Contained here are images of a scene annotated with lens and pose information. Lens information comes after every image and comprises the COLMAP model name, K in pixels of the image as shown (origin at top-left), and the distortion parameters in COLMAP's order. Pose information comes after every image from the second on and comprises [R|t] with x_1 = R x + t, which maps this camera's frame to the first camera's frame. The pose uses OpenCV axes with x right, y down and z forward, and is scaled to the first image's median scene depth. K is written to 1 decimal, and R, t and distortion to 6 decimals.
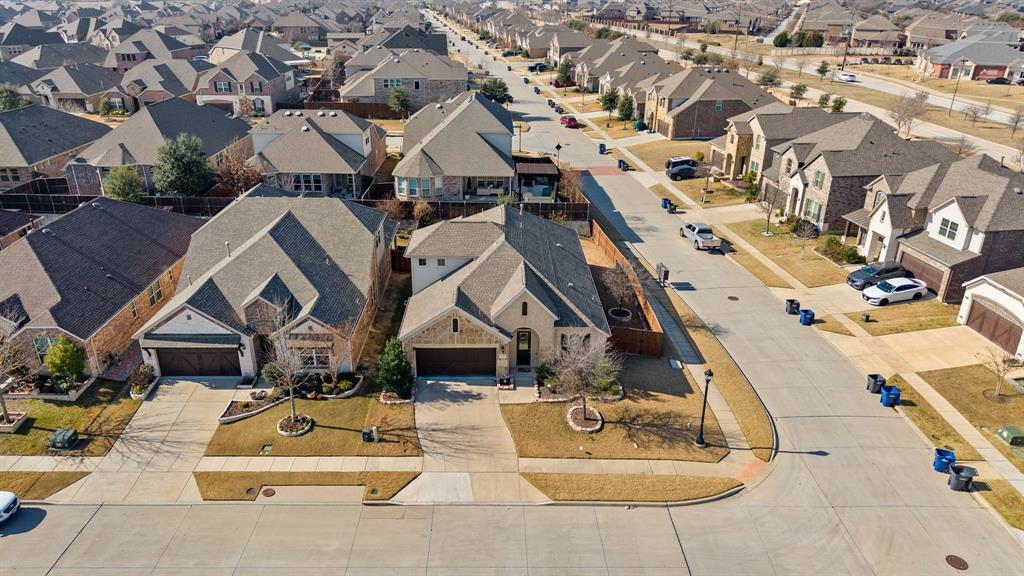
lens RADIAL K [[672.8, 0, 512.0], [0, 672.8, 288.0], [0, 0, 1]] dist [0.047675, -0.070935]
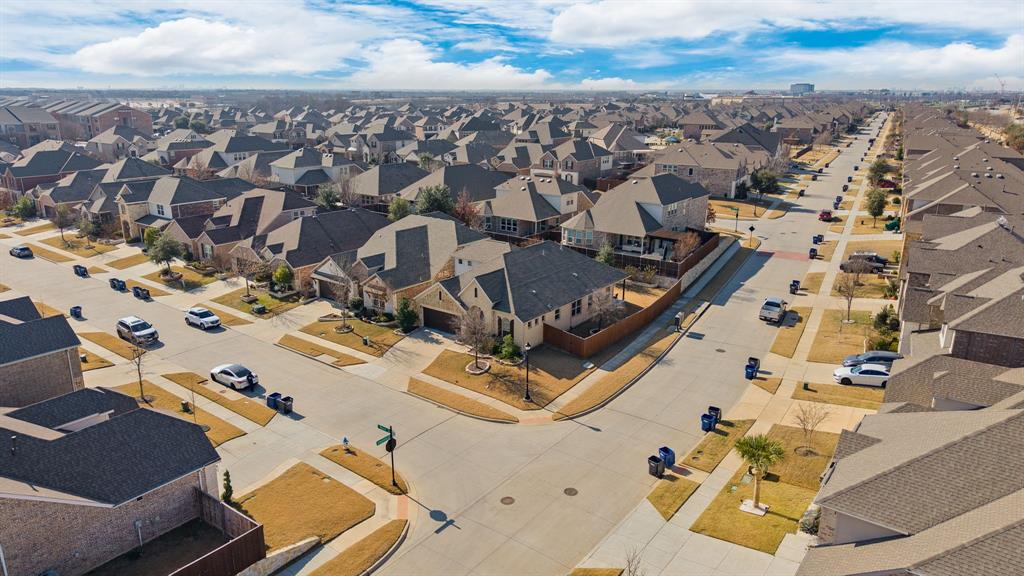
lens RADIAL K [[672.8, 0, 512.0], [0, 672.8, 288.0], [0, 0, 1]] dist [0.047675, -0.070935]
pose [[0.794761, 0.165408, -0.583948, 0.951293], [-0.242393, 0.968587, -0.055541, 0.084198], [0.556418, 0.185687, 0.809889, -0.178147]]
